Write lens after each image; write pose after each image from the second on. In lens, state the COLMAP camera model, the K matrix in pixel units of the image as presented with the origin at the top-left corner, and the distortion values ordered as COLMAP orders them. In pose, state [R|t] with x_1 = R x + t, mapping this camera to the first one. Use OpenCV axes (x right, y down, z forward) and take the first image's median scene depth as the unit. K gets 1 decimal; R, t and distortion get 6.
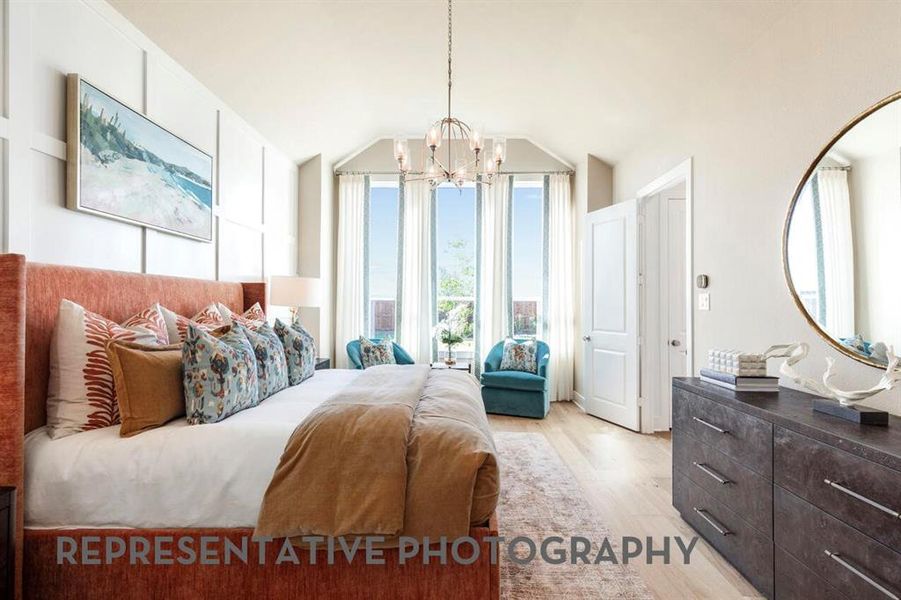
lens RADIAL K [[411.8, 0, 450.4], [0, 411.8, 297.3], [0, 0, 1]] dist [0.001039, 0.000185]
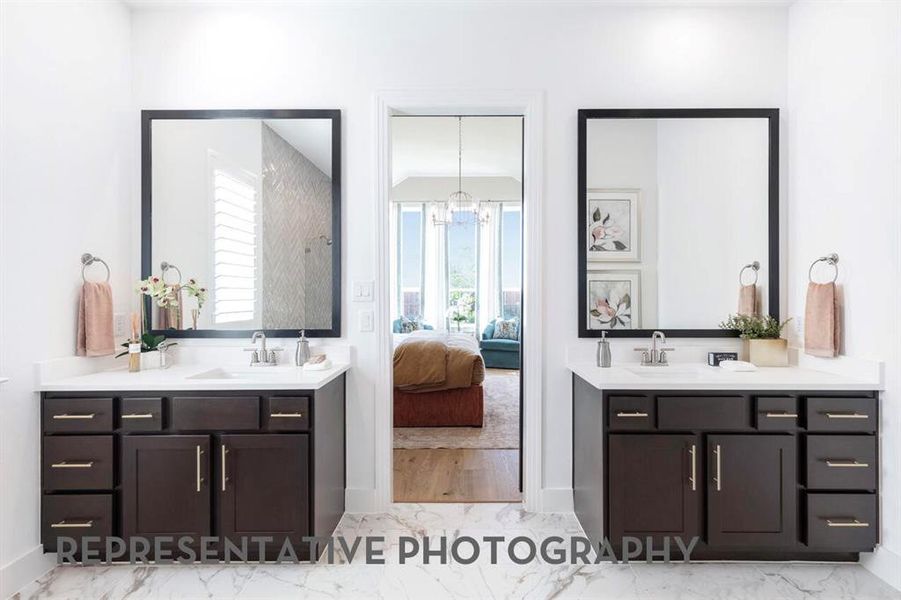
lens RADIAL K [[411.8, 0, 450.4], [0, 411.8, 297.3], [0, 0, 1]] dist [0.001039, 0.000185]
pose [[0.999951, -0.005317, -0.008386, -0.018292], [0.005514, 0.999703, 0.023718, -0.006363], [0.008257, -0.023763, 0.999684, -0.464161]]
